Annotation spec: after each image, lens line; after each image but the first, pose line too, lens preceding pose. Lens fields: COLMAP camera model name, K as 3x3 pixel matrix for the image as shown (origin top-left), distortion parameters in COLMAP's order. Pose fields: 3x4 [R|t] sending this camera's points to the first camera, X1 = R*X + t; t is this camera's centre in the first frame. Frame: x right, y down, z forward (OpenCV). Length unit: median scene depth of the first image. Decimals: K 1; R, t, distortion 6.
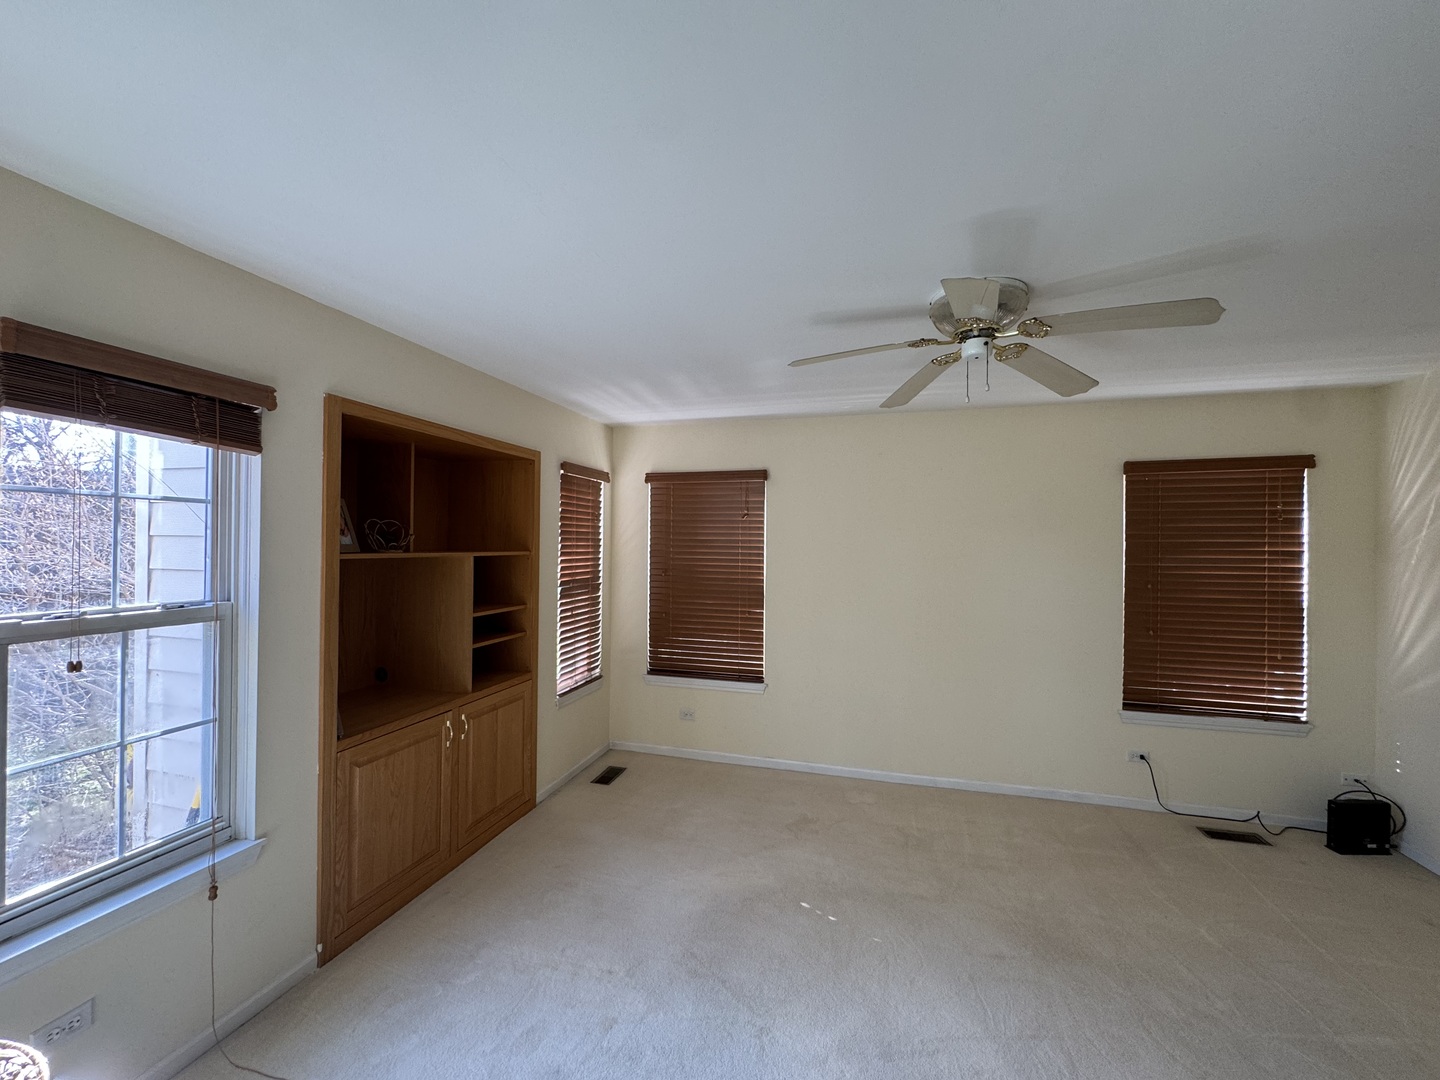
lens RADIAL K [[577.0, 0, 720.0], [0, 577.0, 540.0], [0, 0, 1]] dist [0.001873, 0.000196]
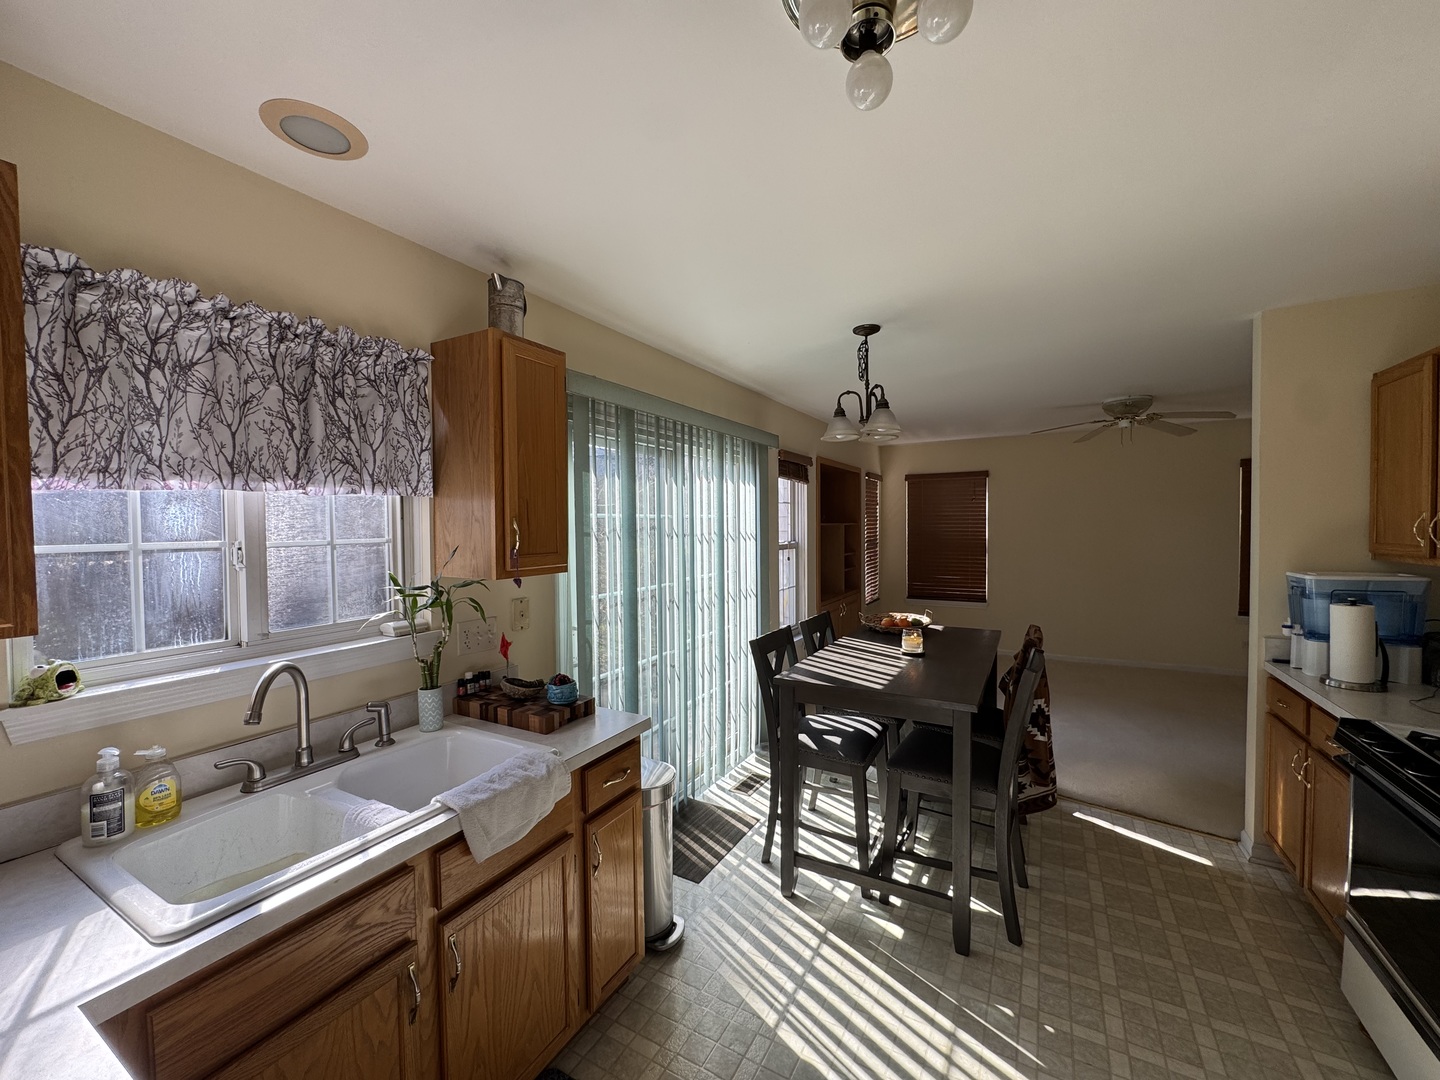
lens RADIAL K [[581.0, 0, 720.0], [0, 581.0, 540.0], [0, 0, 1]] dist [0.000551, -0.000422]
pose [[0.972973, -0.012203, -0.230598, -0.339899], [0.020924, 0.999154, 0.035411, -0.002005], [0.229970, -0.039279, 0.972405, -0.933962]]
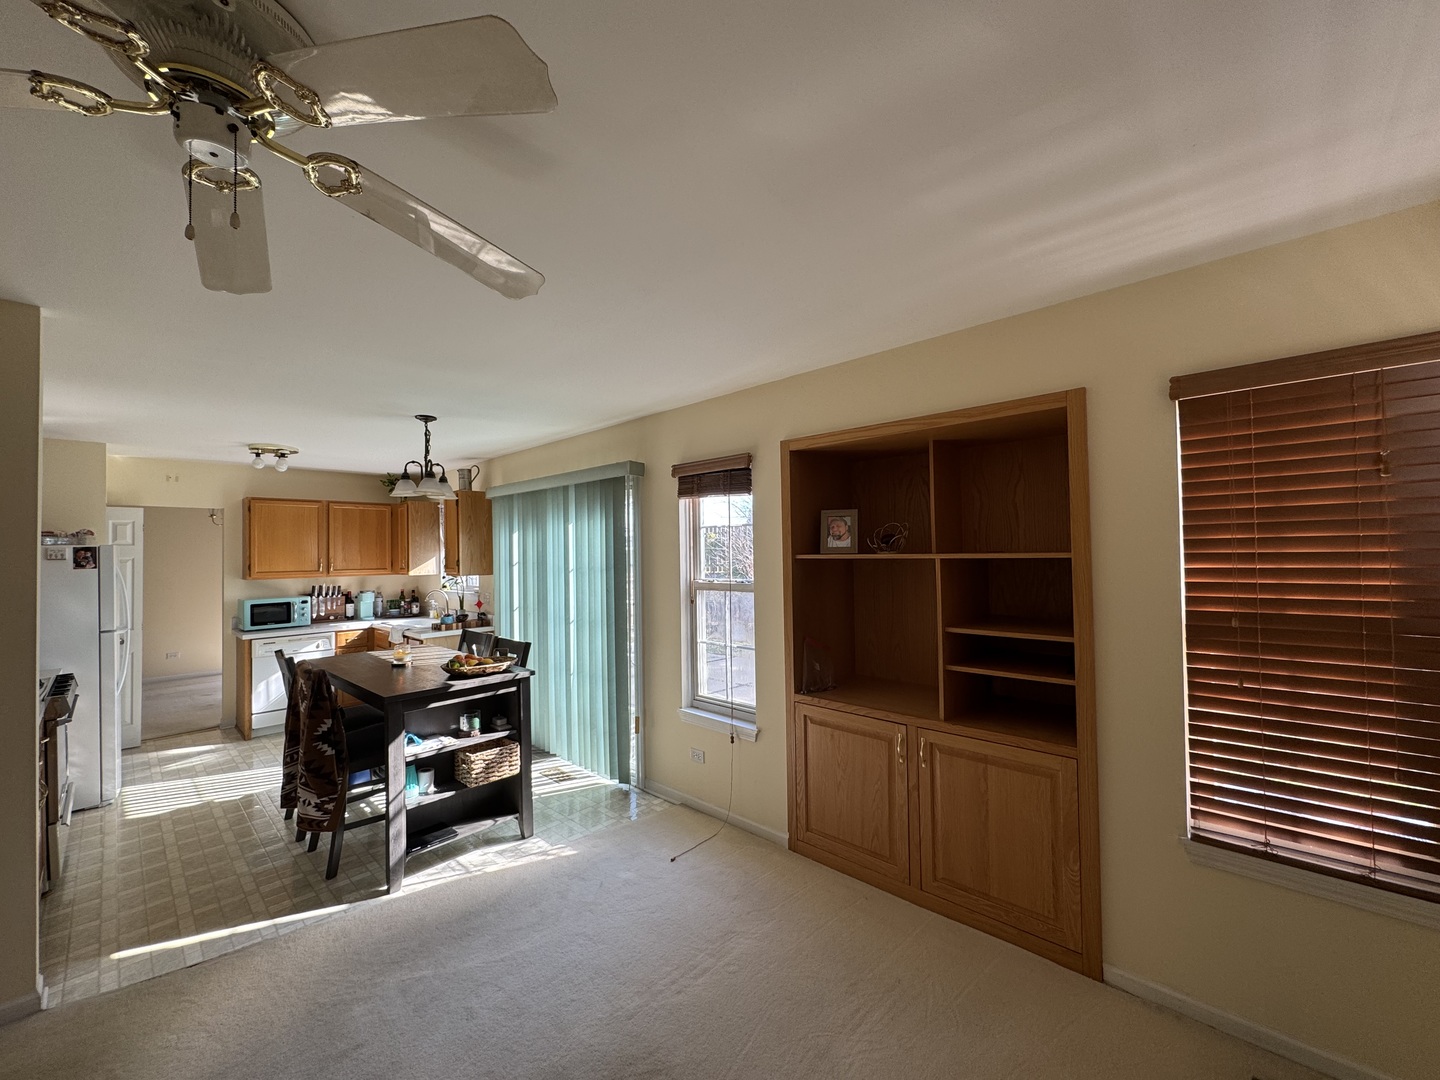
lens RADIAL K [[581.0, 0, 720.0], [0, 581.0, 540.0], [0, 0, 1]] dist [0.000551, -0.000422]
pose [[-0.460663, -0.018262, -0.887387, 0.419880], [0.018576, 0.999371, -0.030209, 0.018415], [0.887381, -0.030400, -0.460034, 0.980623]]
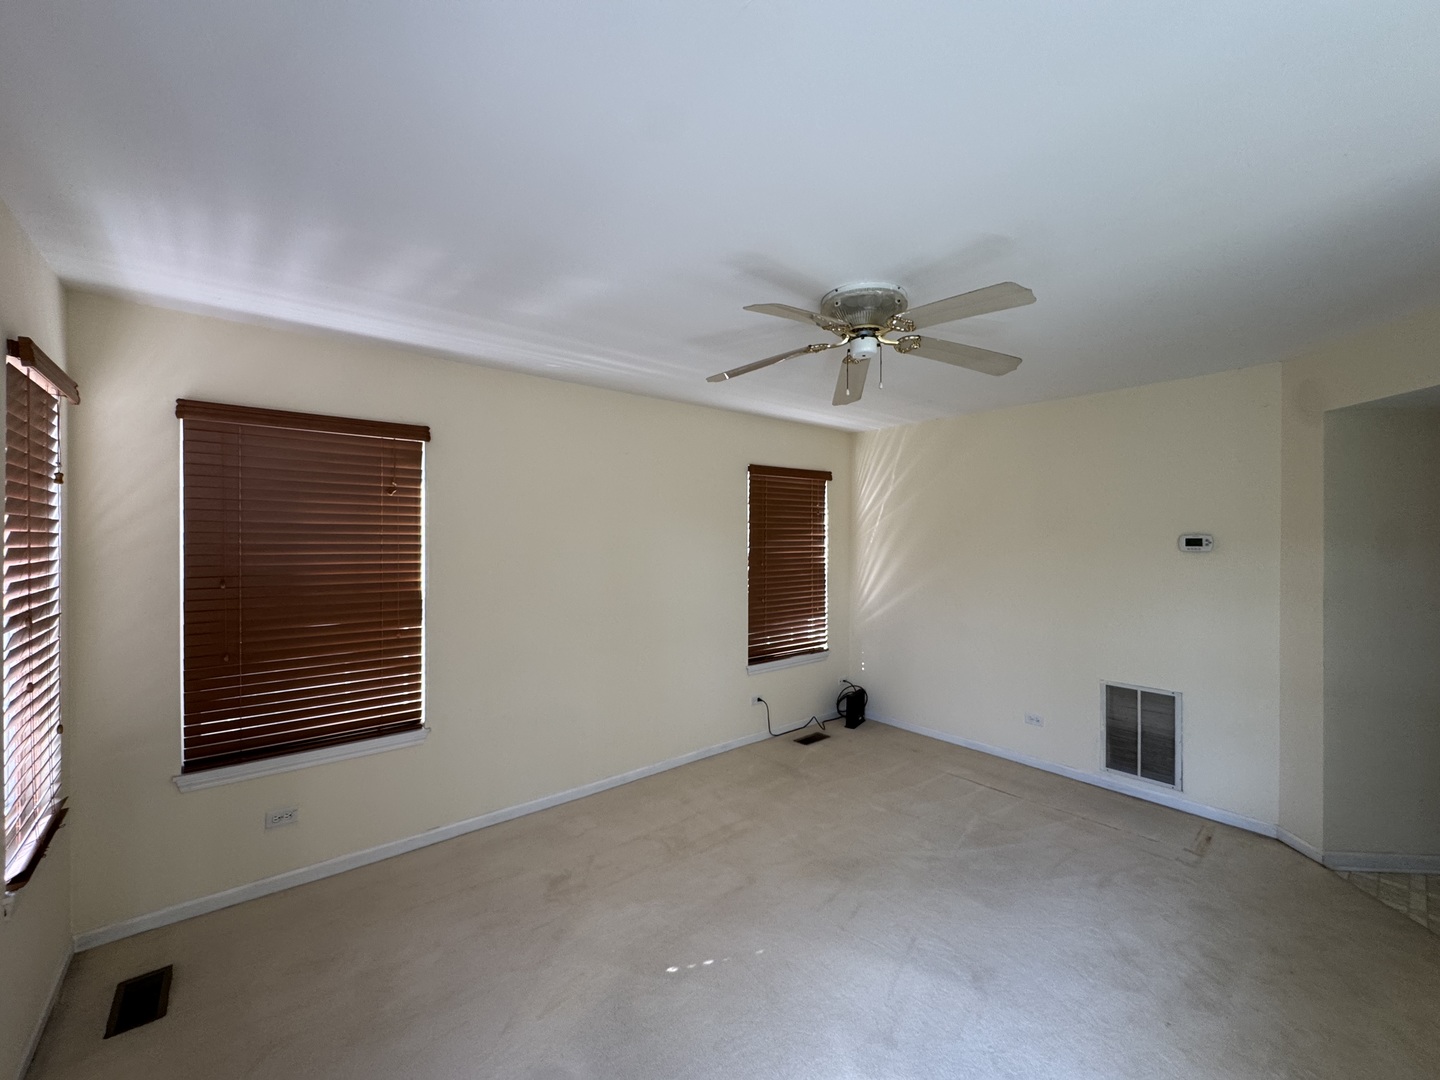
lens RADIAL K [[581.0, 0, 720.0], [0, 581.0, 540.0], [0, 0, 1]] dist [0.000551, -0.000422]
pose [[0.563651, -0.012494, 0.825919, -0.378393], [-0.002973, 0.999848, 0.017154, 0.005051], [-0.826008, -0.012125, 0.563528, 0.373322]]
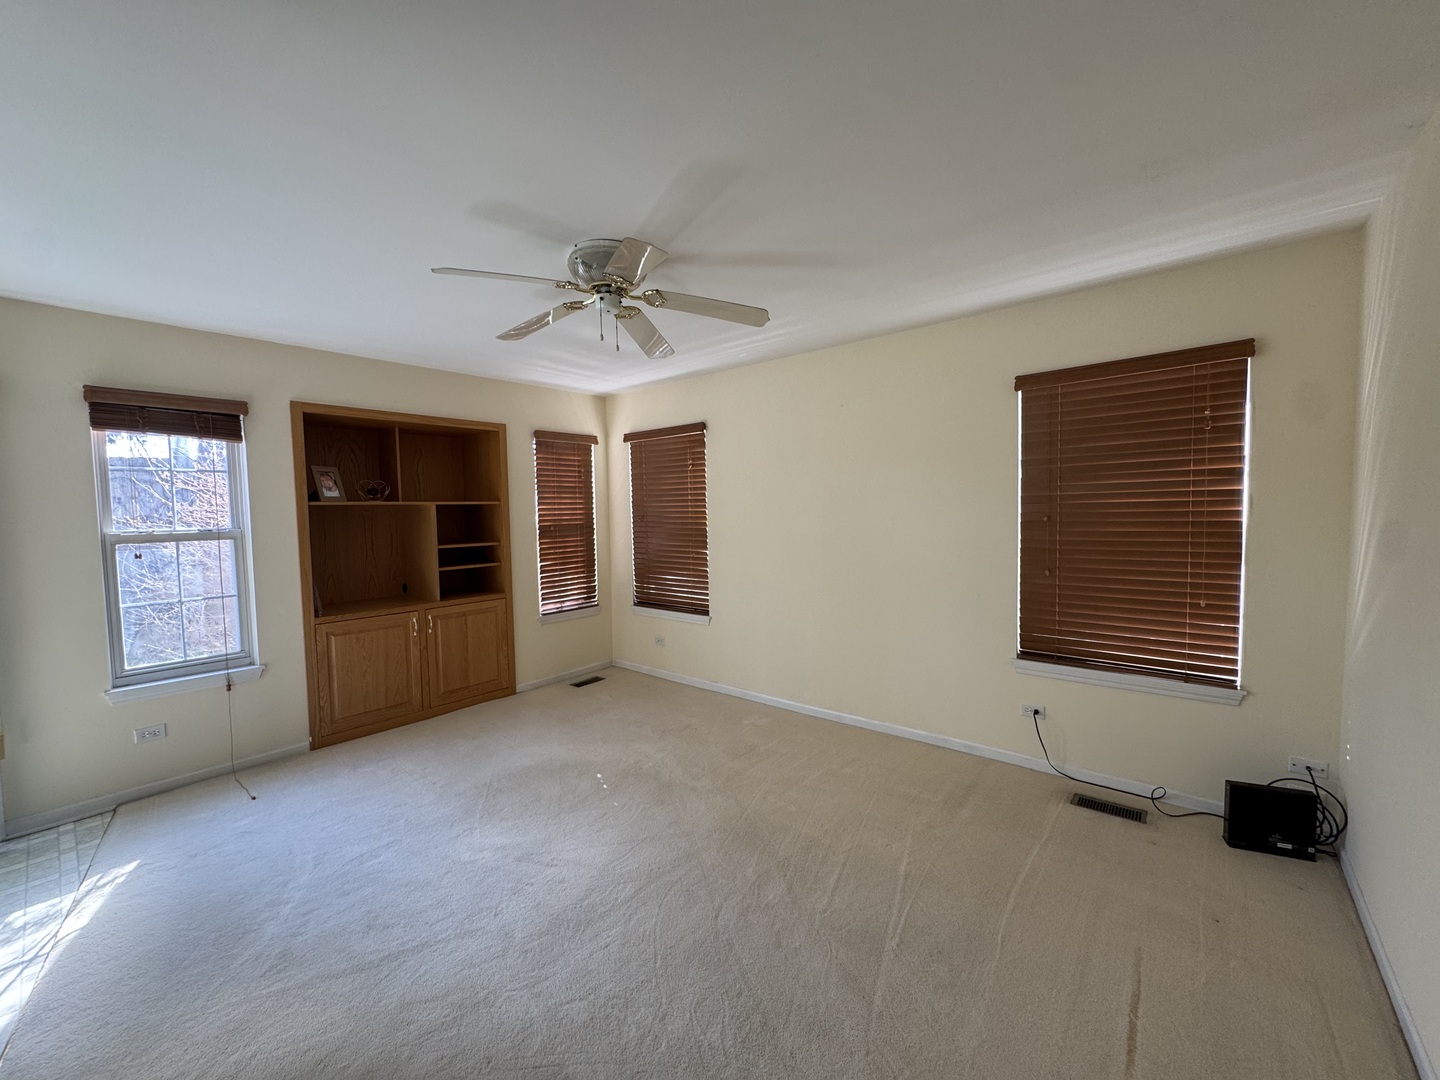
lens RADIAL K [[574.0, 0, 714.9], [0, 574.0, 539.8], [0, 0, 1]] dist [0.000744, -0.000215]
pose [[0.909281, -0.004316, -0.416160, 0.677786], [0.030346, 0.997972, 0.055954, 0.049681], [0.415075, -0.063507, 0.907568, 0.013463]]
